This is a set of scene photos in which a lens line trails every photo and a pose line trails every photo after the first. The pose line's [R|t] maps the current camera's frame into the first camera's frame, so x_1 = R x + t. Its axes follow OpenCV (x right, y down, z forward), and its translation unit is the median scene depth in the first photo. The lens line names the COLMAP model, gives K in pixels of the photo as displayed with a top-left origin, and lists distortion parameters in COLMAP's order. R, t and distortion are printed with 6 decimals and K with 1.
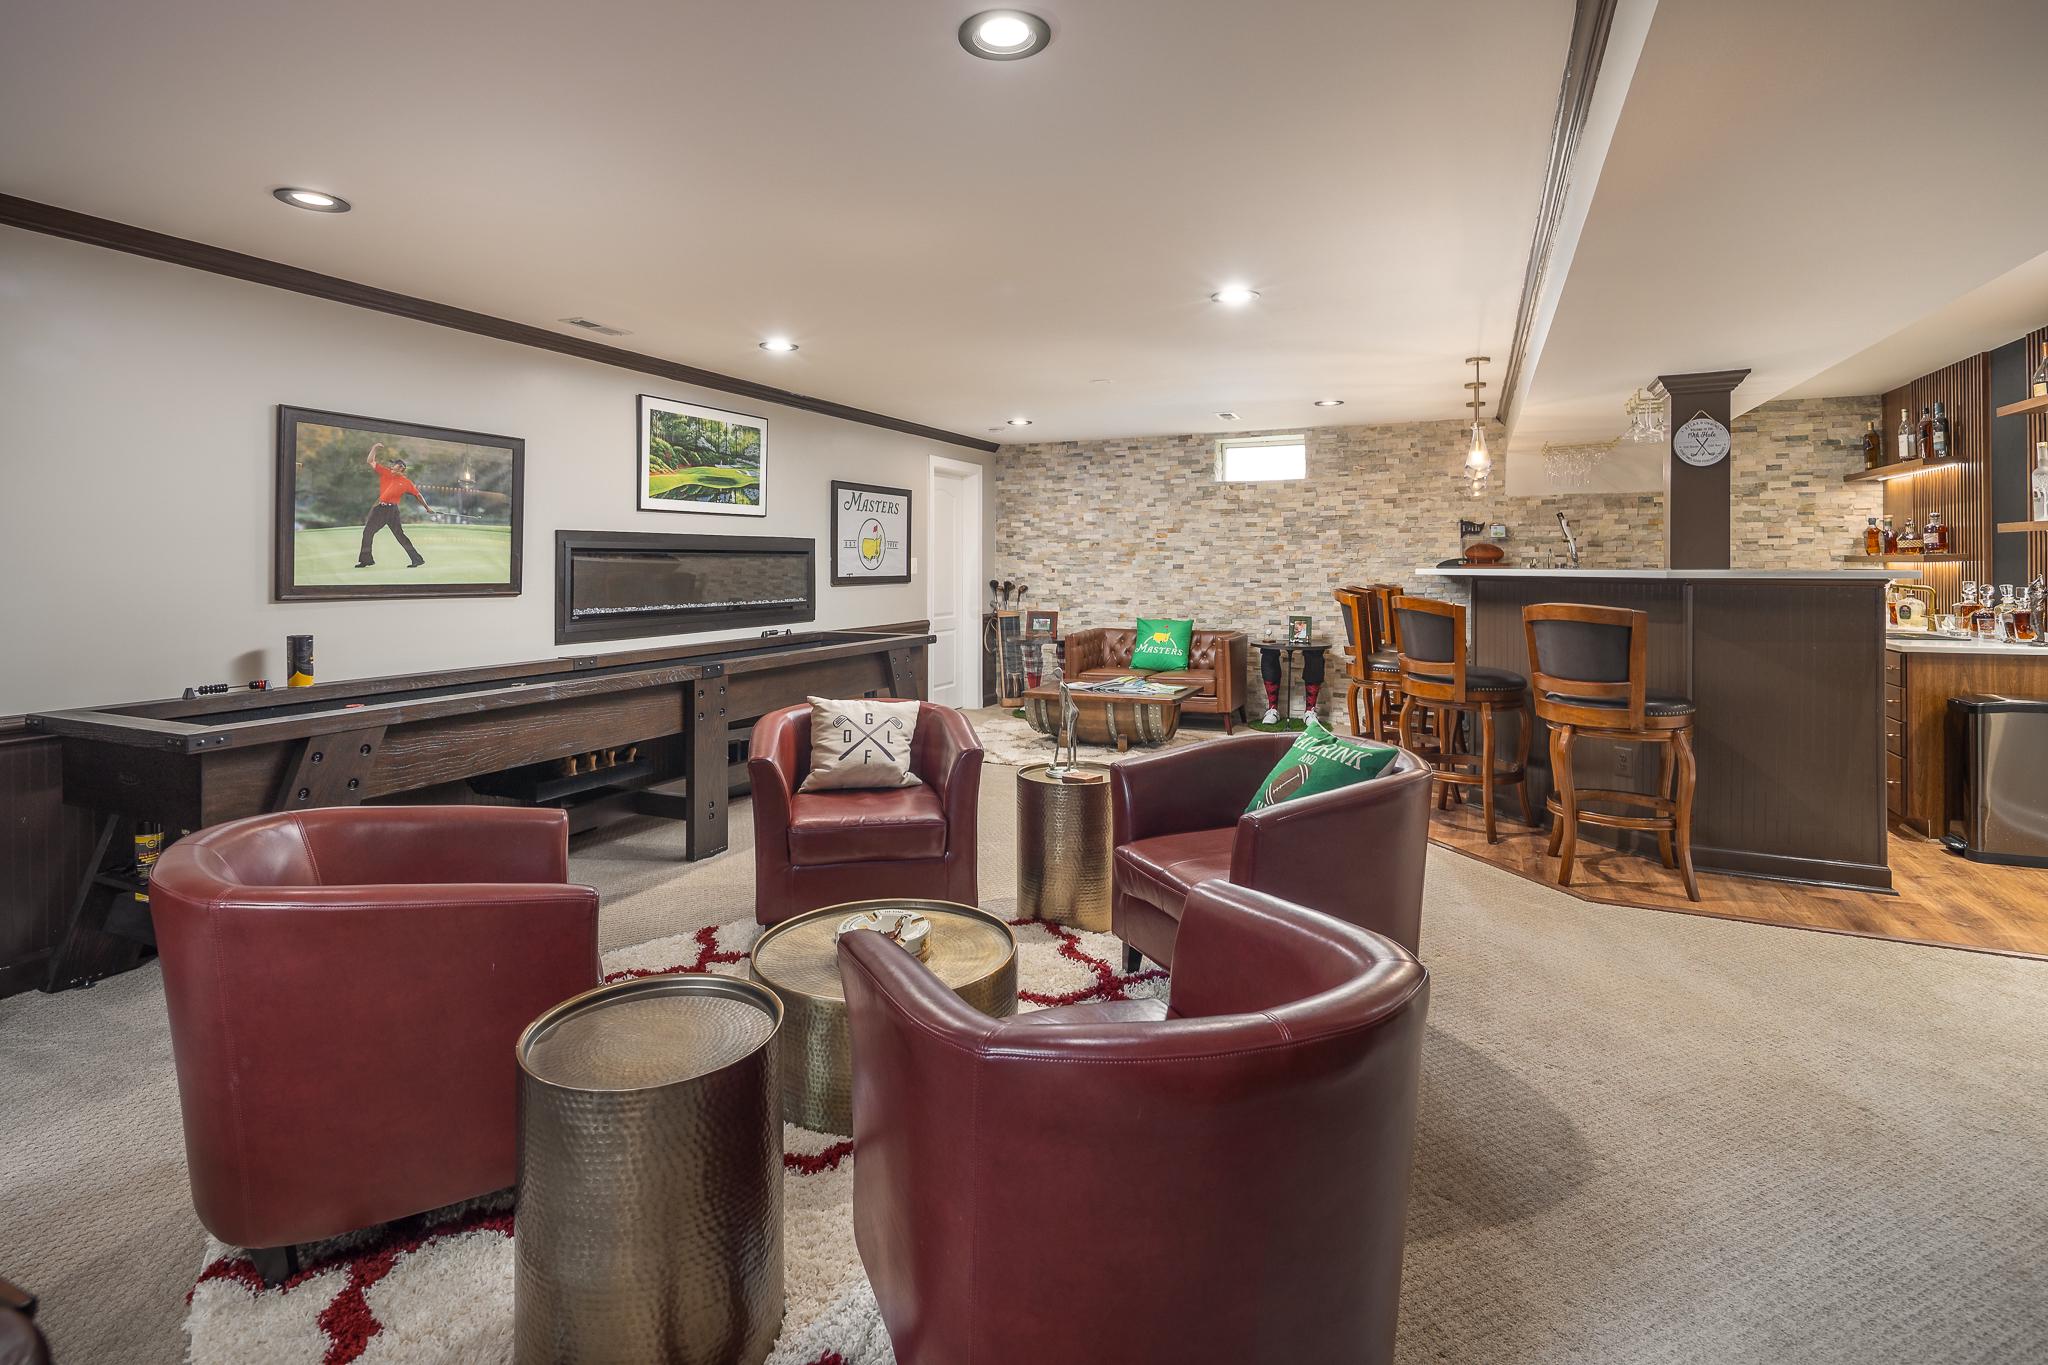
lens RADIAL K [[1004.8, 0, 990.8], [0, 1004.8, 545.1], [0, 0, 1]] dist [-0.001658, -0.001528]
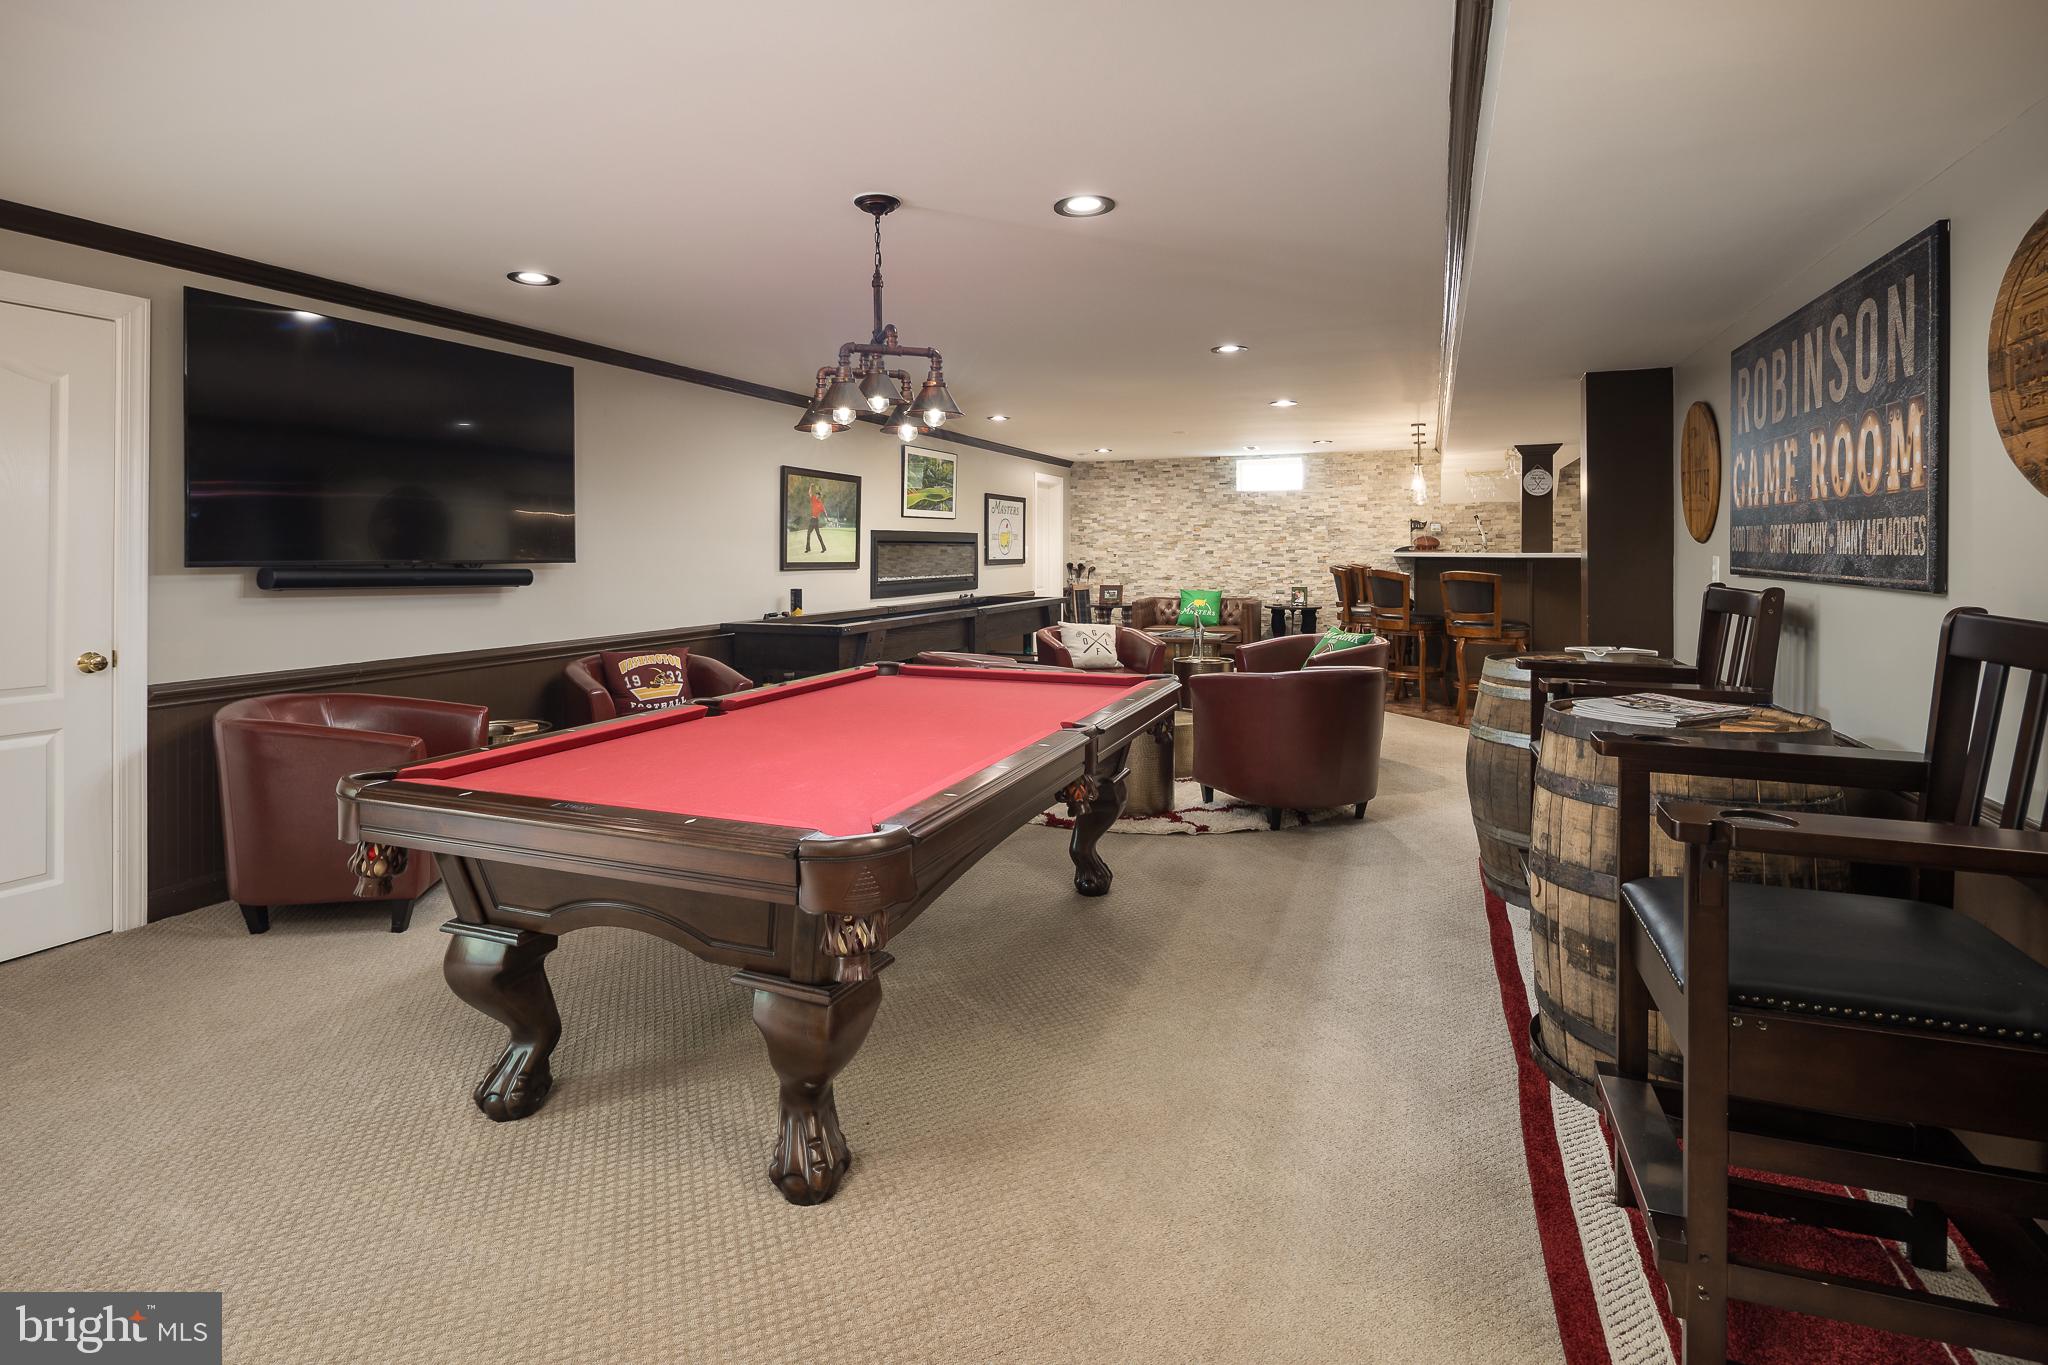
lens RADIAL K [[1004.8, 0, 988.3], [0, 1004.8, 541.7], [0, 0, 1]] dist [-0.001658, -0.001528]
pose [[0.999488, -0.000819, 0.031971, -0.181454], [0.000512, 0.999954, 0.009599, -0.007301], [-0.031978, -0.009578, 0.999443, -0.415910]]
